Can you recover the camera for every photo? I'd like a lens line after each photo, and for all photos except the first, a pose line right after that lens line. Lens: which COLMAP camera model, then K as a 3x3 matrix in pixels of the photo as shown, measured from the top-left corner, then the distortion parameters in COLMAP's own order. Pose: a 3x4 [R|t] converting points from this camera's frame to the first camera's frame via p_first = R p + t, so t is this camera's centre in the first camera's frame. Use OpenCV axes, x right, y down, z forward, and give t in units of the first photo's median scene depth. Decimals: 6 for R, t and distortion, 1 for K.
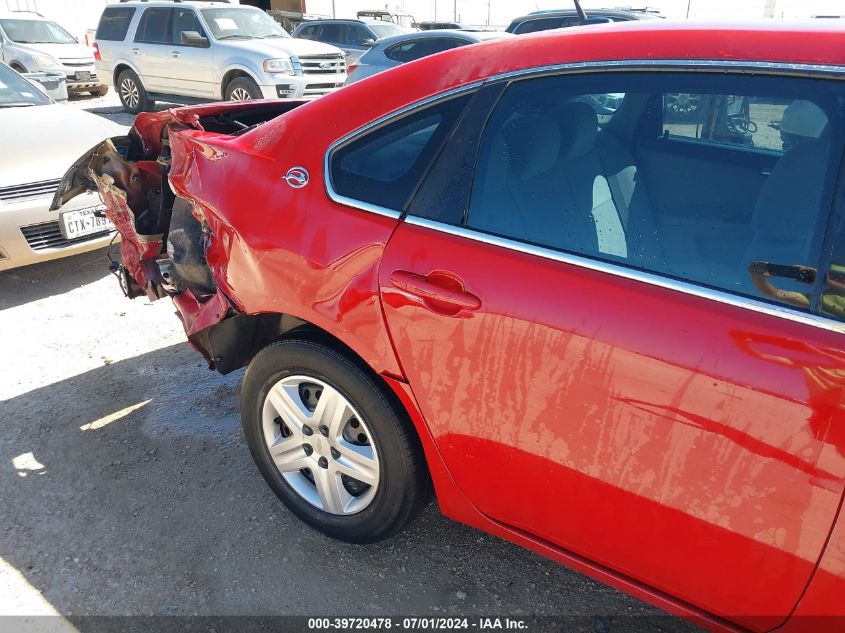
lens RADIAL K [[721.0, 0, 422.9], [0, 721.0, 320.1], [0, 0, 1]] dist [0.010388, -0.004231]
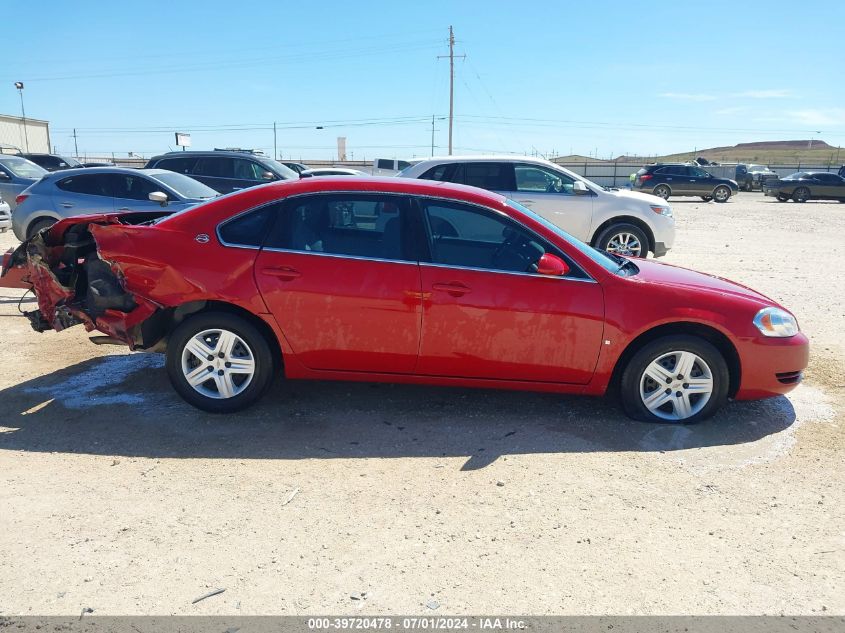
lens RADIAL K [[721.0, 0, 423.0], [0, 721.0, 316.4], [0, 0, 1]] dist [0.010388, -0.004231]
pose [[0.865365, -0.097161, 0.491633, -0.652366], [0.179656, 0.975966, -0.123348, 0.408134], [-0.467832, 0.195066, 0.862022, -1.125439]]
